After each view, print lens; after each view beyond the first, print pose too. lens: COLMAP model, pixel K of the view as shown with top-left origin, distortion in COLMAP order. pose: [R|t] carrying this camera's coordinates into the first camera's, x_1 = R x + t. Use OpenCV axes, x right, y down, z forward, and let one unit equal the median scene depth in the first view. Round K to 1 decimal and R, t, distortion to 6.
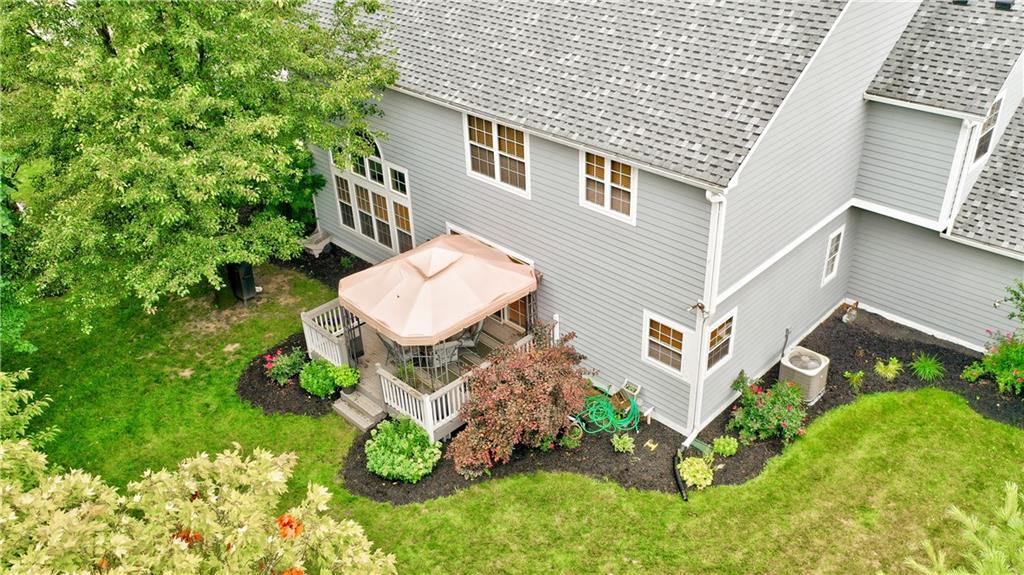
lens RADIAL K [[754.5, 0, 519.4], [0, 754.5, 248.7], [0, 0, 1]] dist [0.000890, 0.004176]
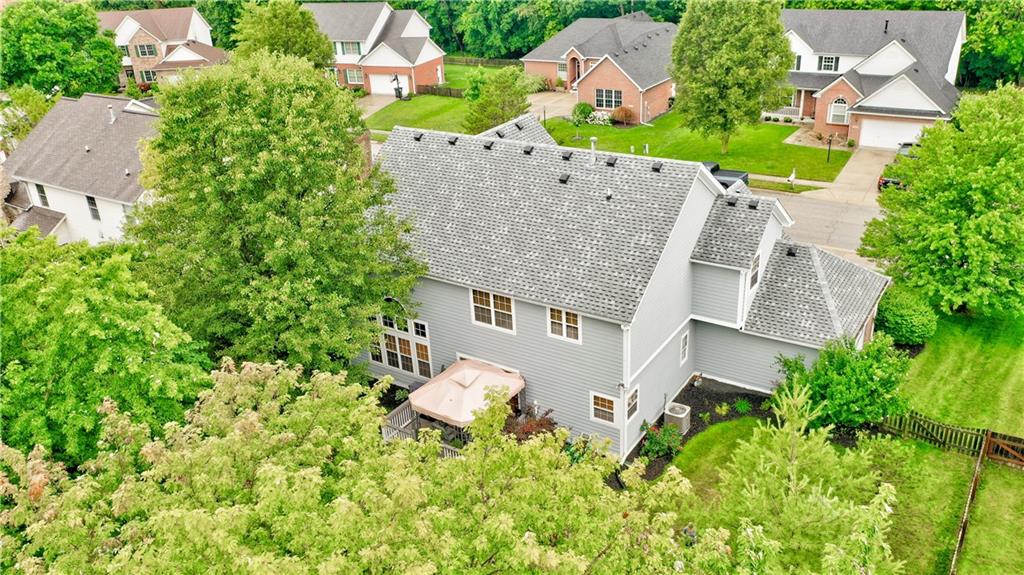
lens RADIAL K [[754.5, 0, 502.9], [0, 754.5, 287.0], [0, 0, 1]] dist [0.000890, 0.004176]
pose [[0.980722, -0.093675, 0.171494, -0.309062], [0.108331, 0.991036, -0.078179, -0.043967], [-0.162633, 0.095250, 0.982078, -0.721345]]
